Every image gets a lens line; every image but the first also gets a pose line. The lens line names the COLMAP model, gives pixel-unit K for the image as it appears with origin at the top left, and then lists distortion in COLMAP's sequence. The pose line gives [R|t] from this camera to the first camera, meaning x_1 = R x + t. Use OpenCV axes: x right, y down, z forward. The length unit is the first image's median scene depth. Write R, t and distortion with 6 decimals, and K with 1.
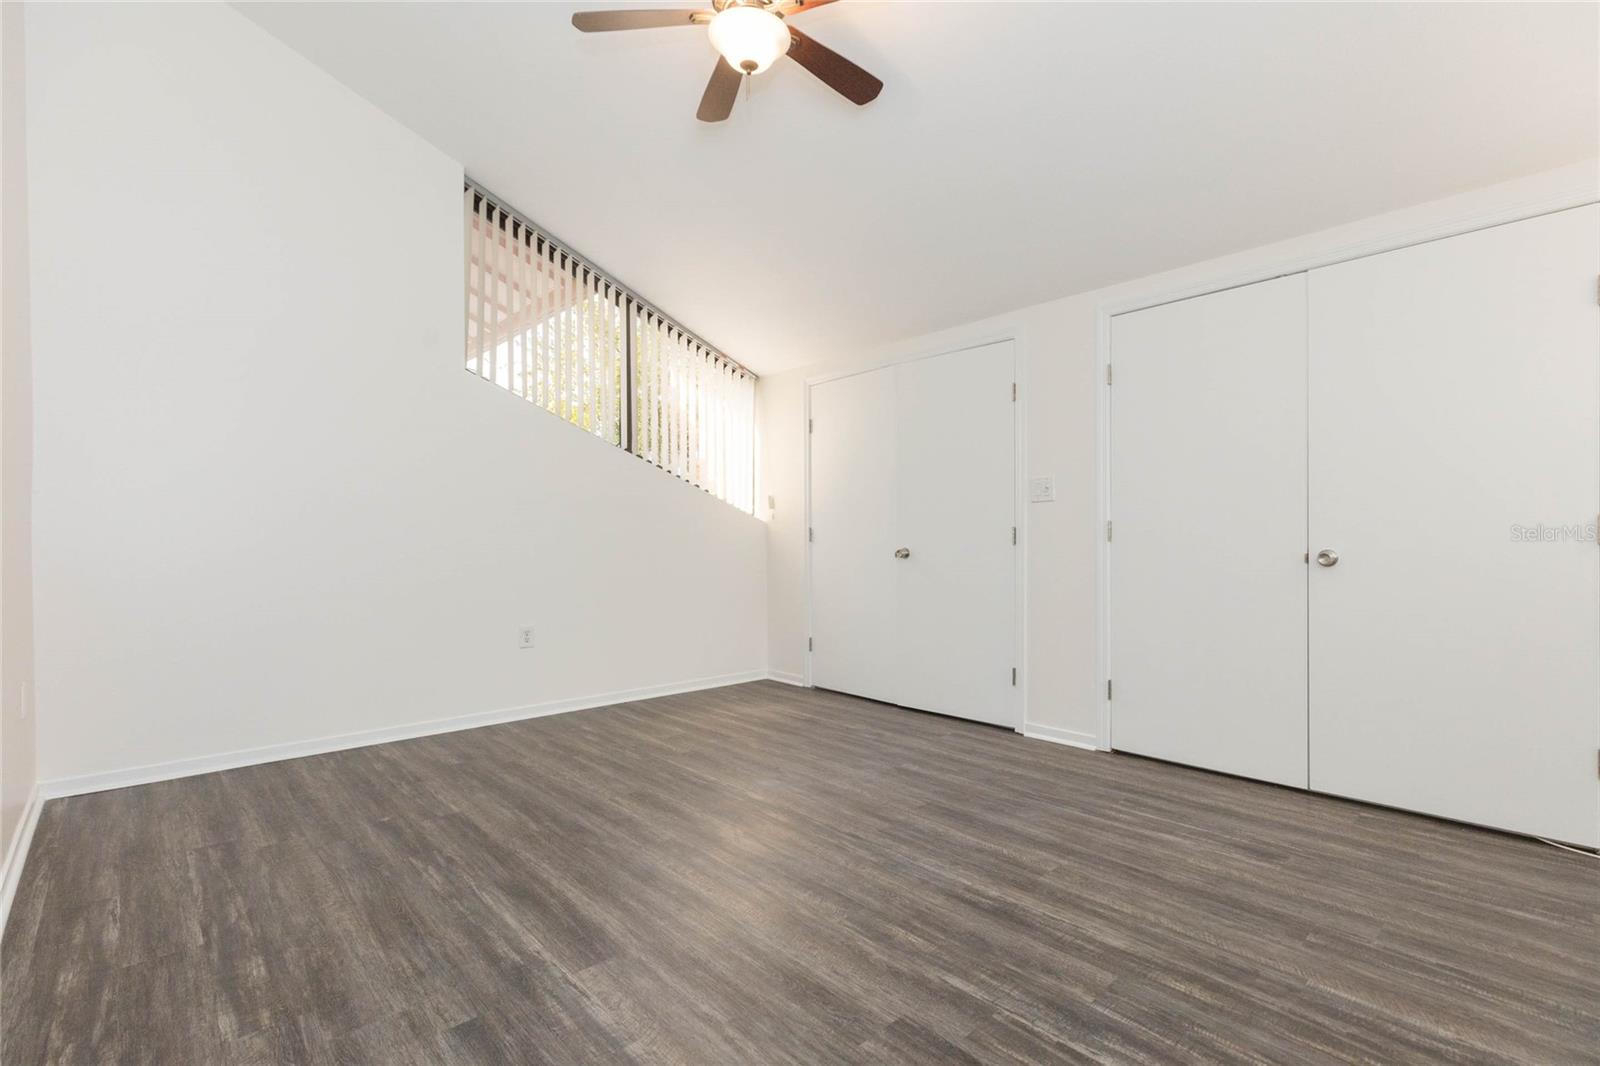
lens RADIAL K [[714.8, 0, 805.7], [0, 714.8, 529.9], [0, 0, 1]] dist [0.000991, 0.000295]
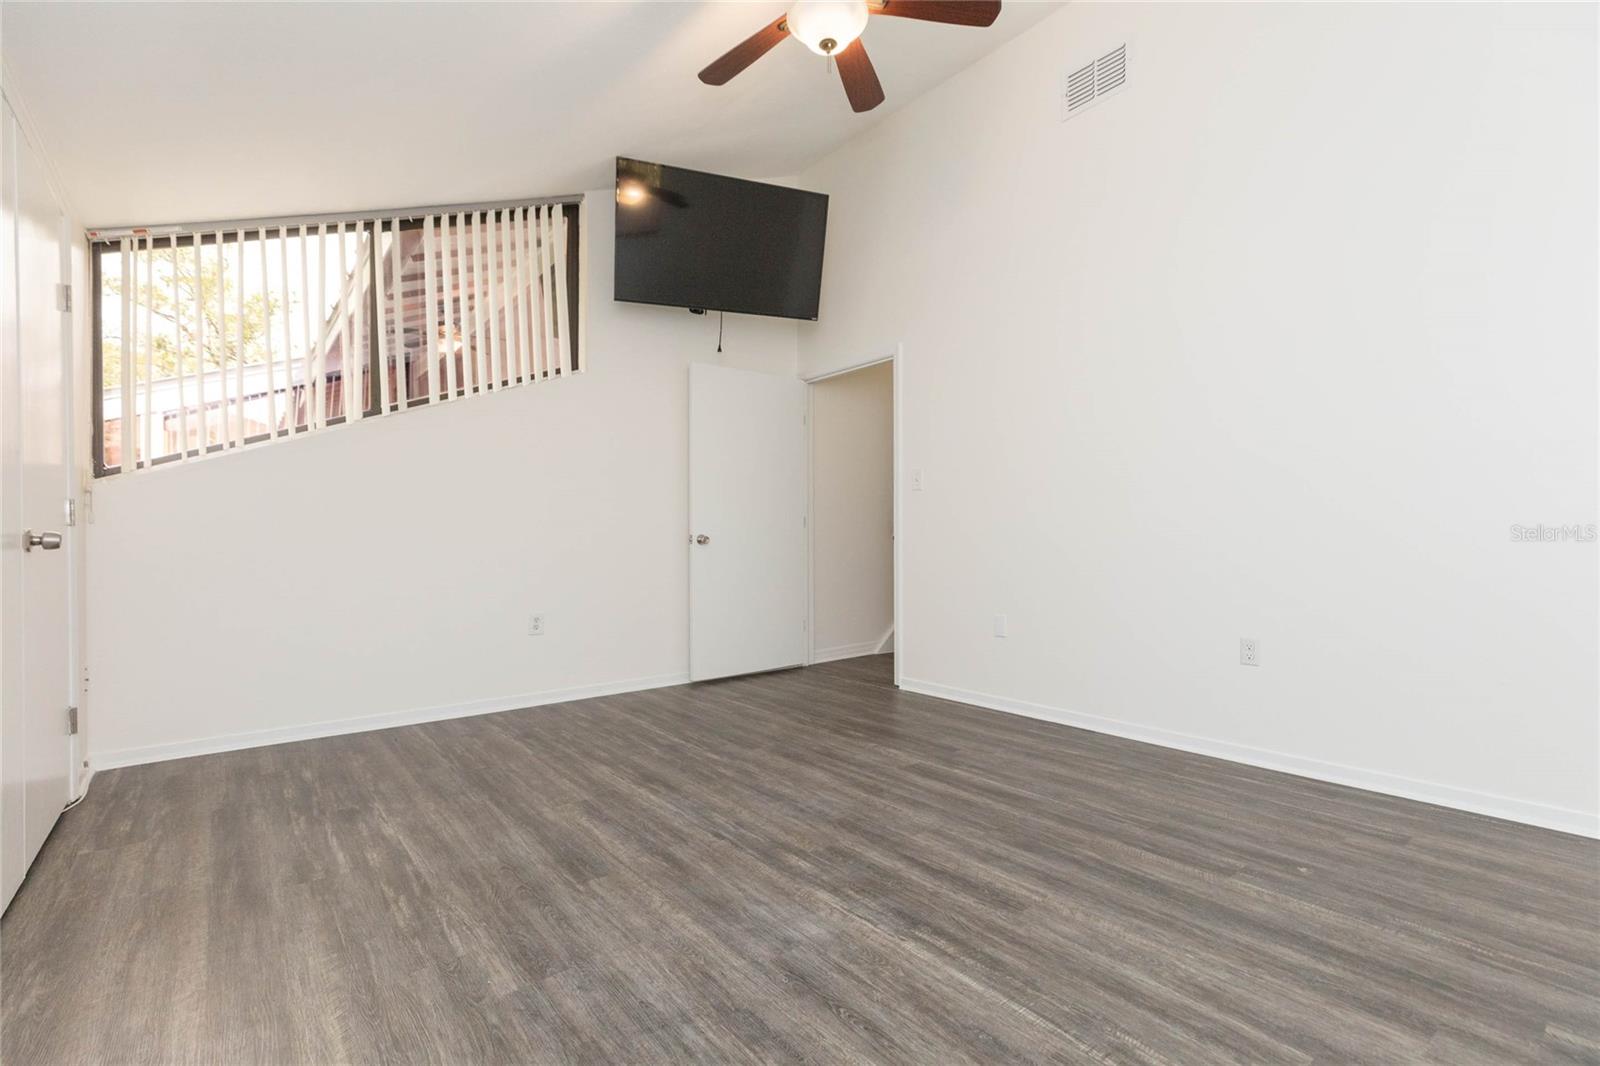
lens RADIAL K [[734.1, 0, 800.0], [0, 734.1, 533.0], [0, 0, 1]] dist [0.002411, 0.000106]
pose [[-0.996532, 0.005470, 0.083027, -0.127323], [0.003008, 0.999553, -0.029743, 0.070049], [-0.083152, -0.029391, -0.996103, 2.093709]]
